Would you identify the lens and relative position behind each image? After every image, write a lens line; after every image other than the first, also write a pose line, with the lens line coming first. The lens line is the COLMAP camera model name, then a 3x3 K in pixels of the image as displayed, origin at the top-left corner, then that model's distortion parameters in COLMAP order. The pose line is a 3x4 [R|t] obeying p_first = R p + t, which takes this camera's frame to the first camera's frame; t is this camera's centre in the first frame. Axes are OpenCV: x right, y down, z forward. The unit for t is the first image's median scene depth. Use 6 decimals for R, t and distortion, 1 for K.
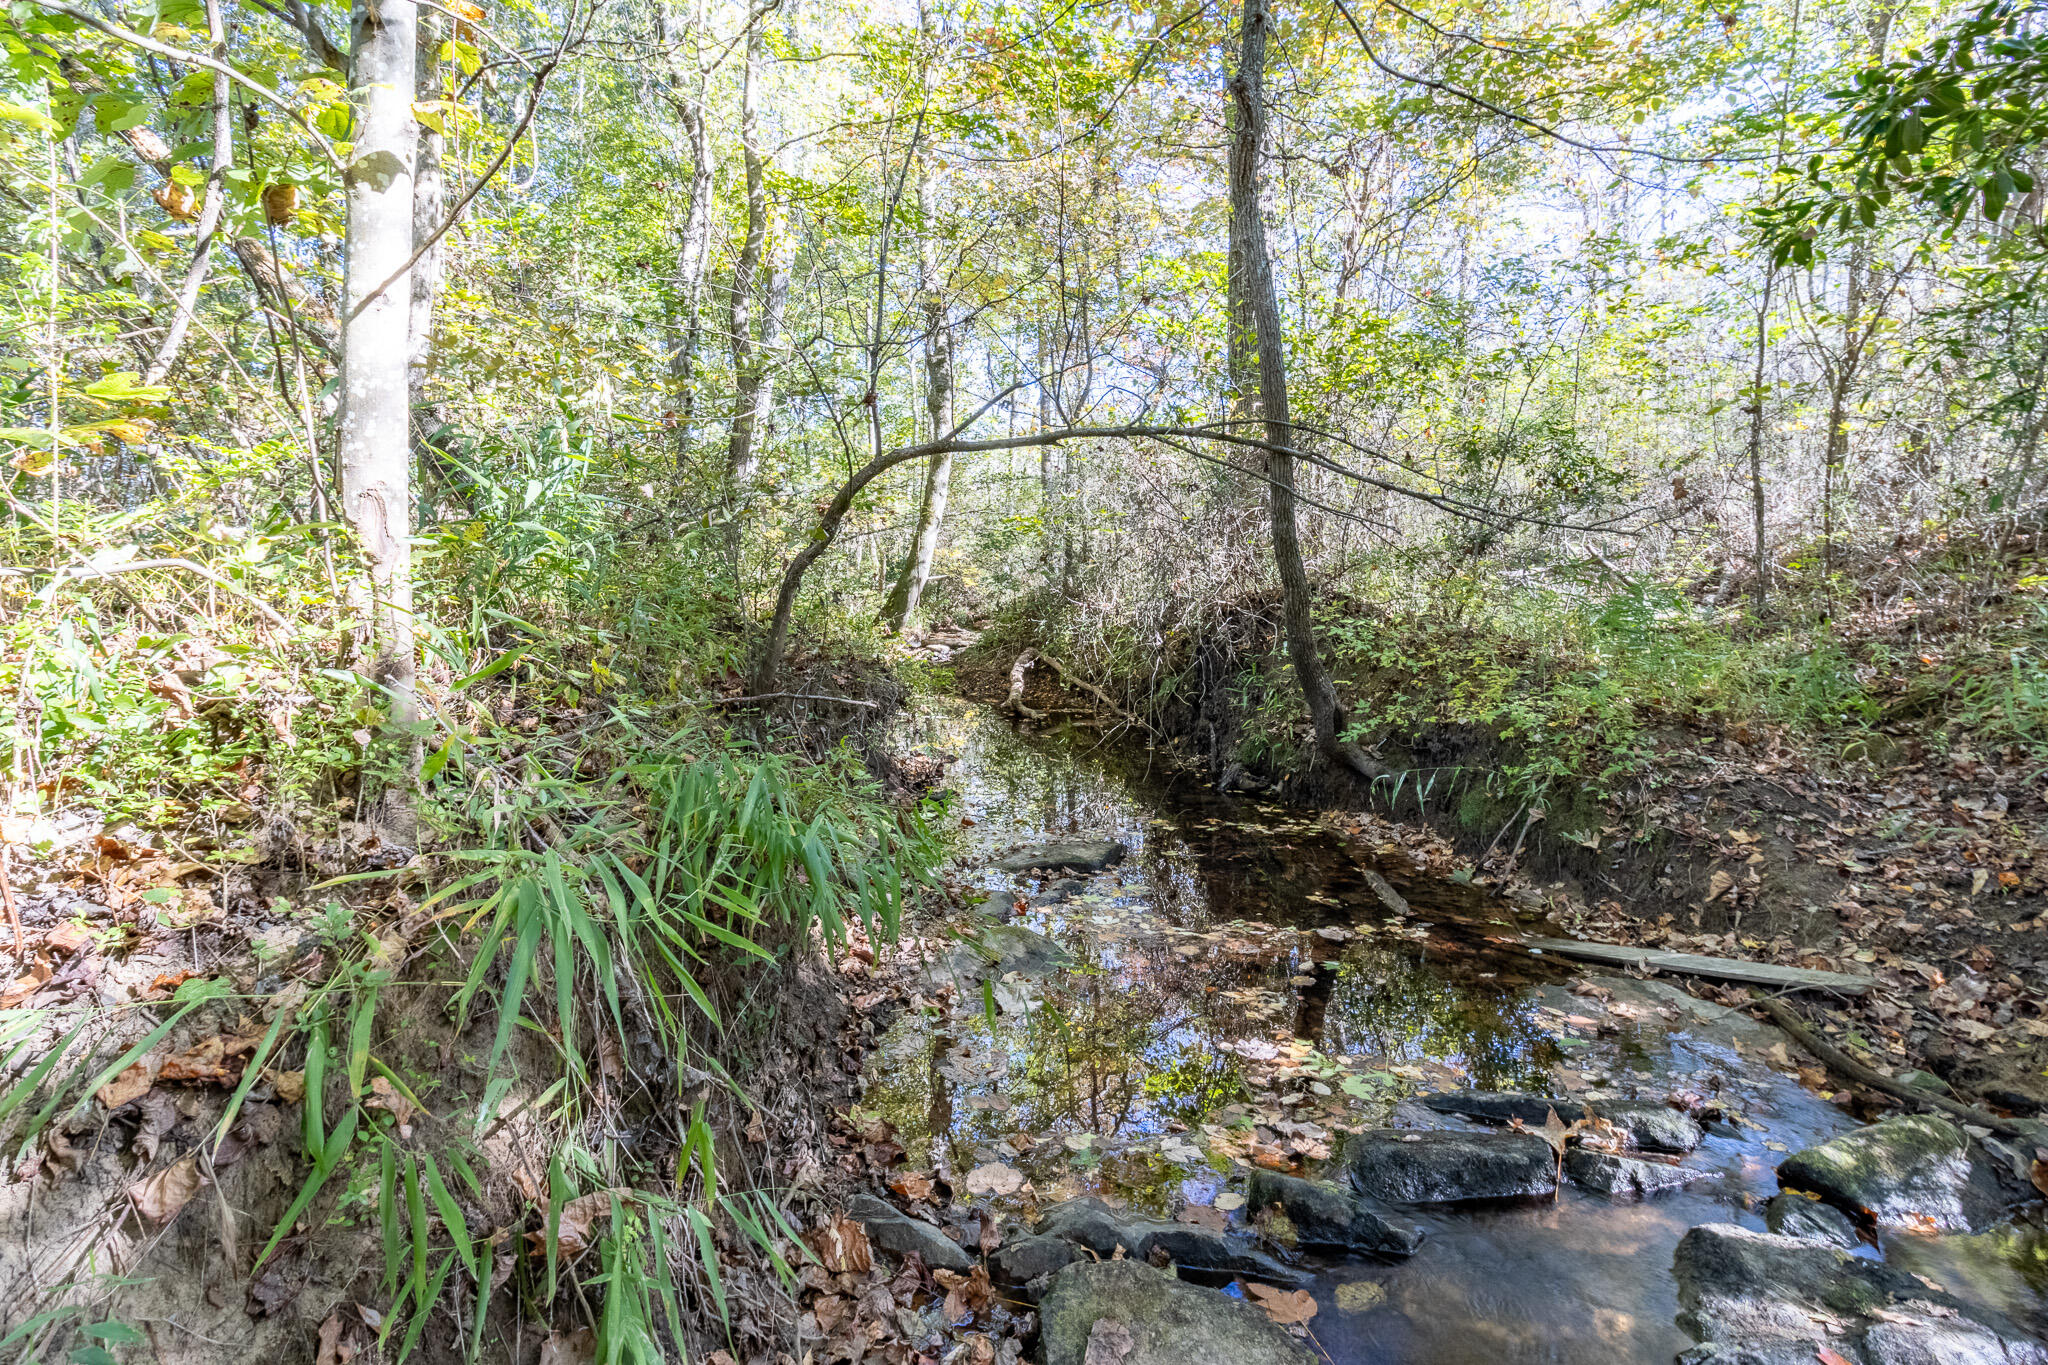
lens RADIAL K [[967.5, 0, 1024.0], [0, 967.5, 616.9], [0, 0, 1]] dist [0.000427, 0.000650]
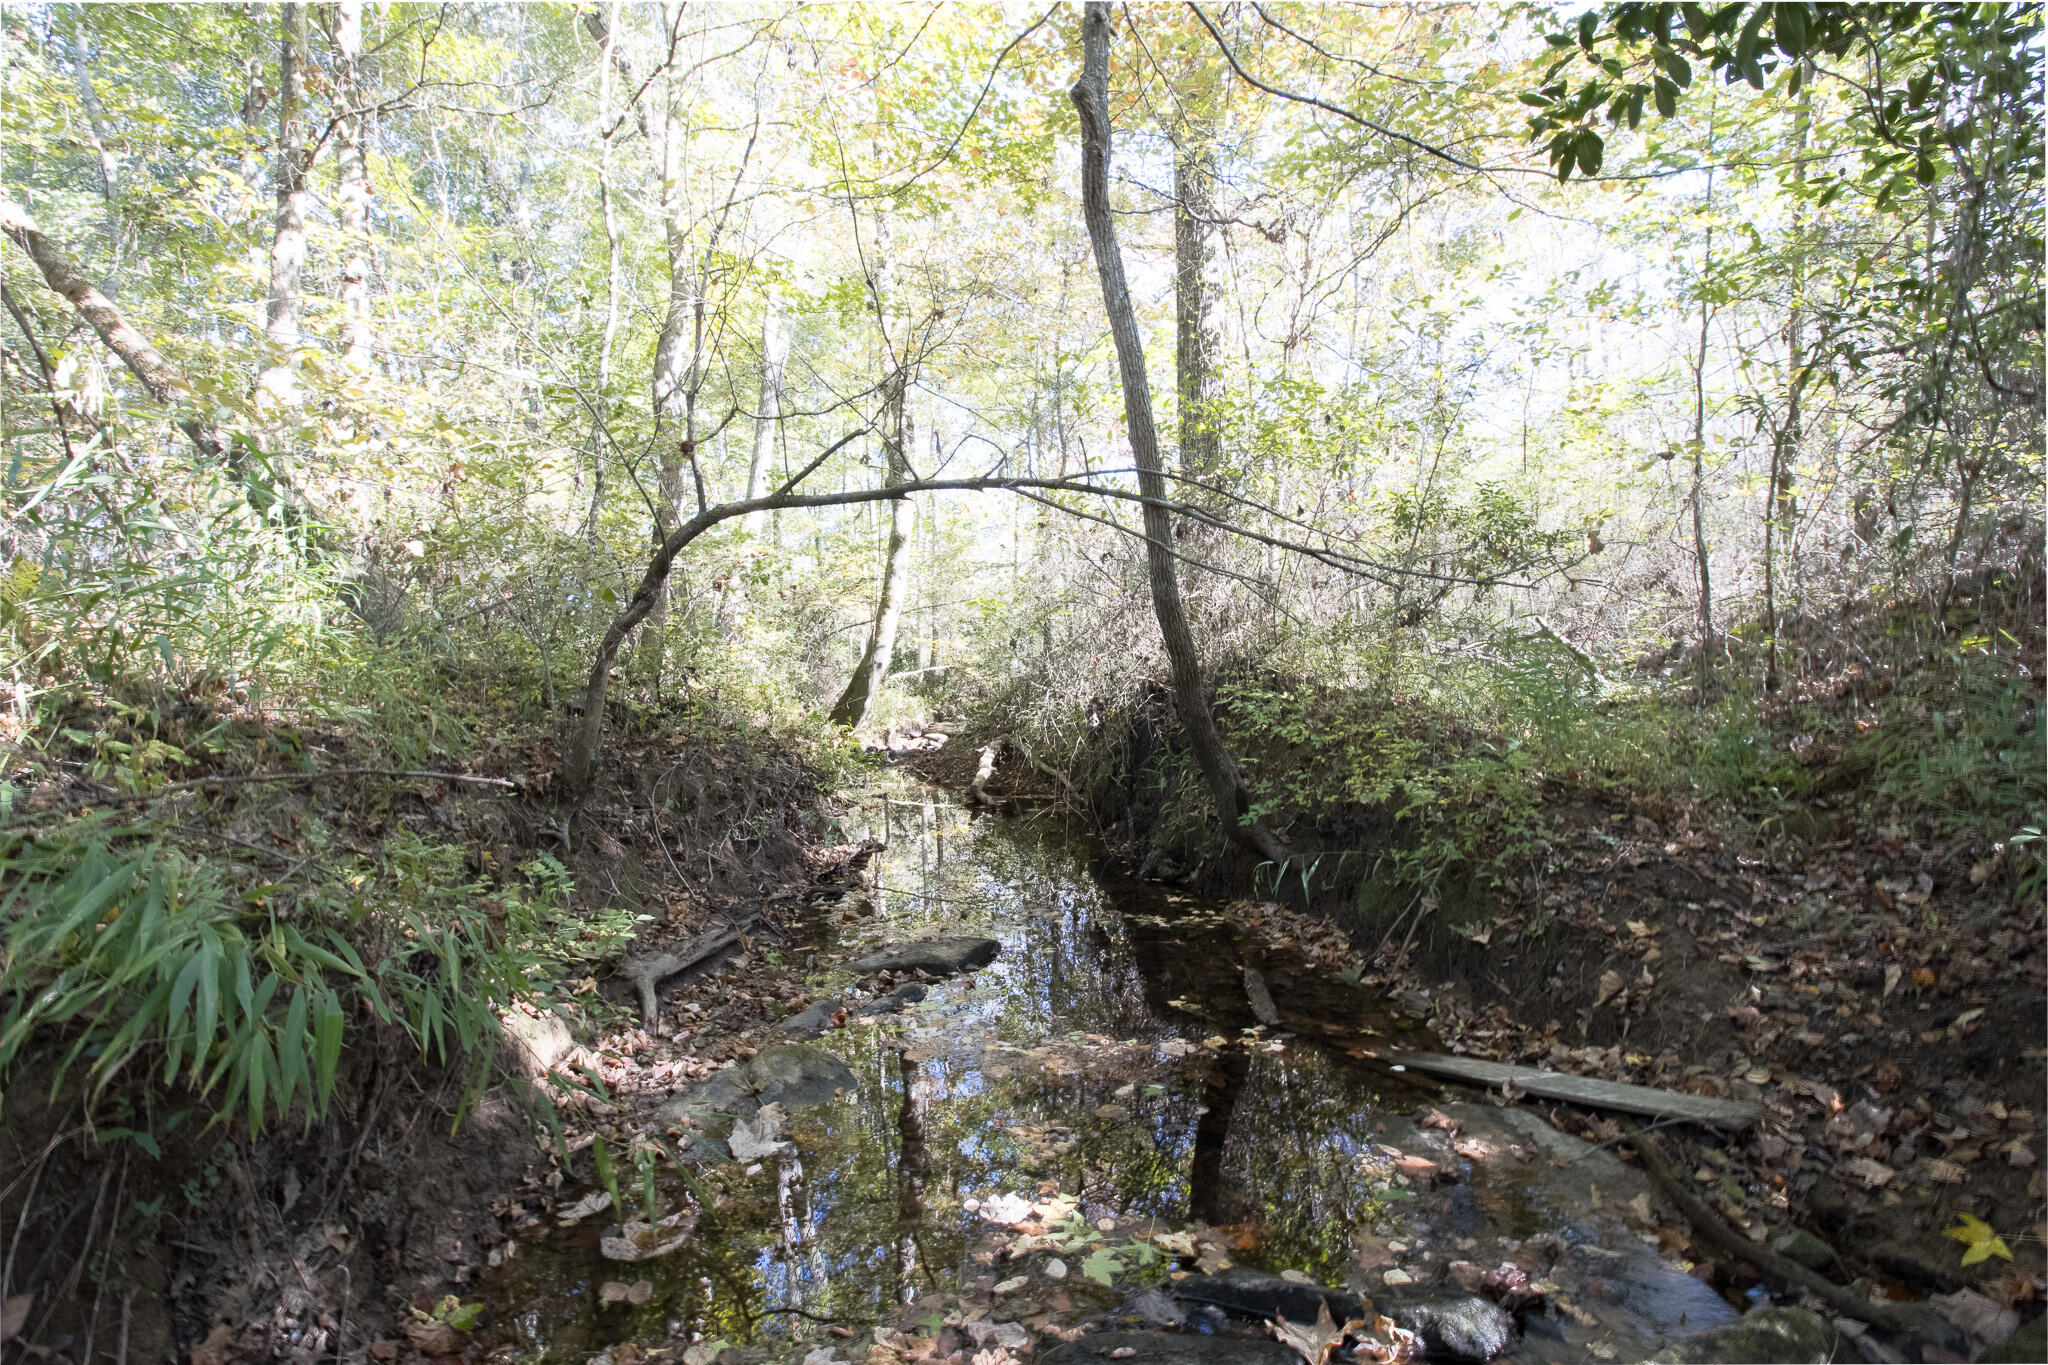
lens RADIAL K [[961.5, 0, 1024.0], [0, 961.5, 682.5], [0, 0, 1]] dist [-0.001634, -0.014445]
pose [[0.999932, -0.010319, 0.005451, 0.191229], [0.010442, 0.999681, -0.023017, 0.021876], [-0.005212, 0.023072, 0.999720, 0.145941]]
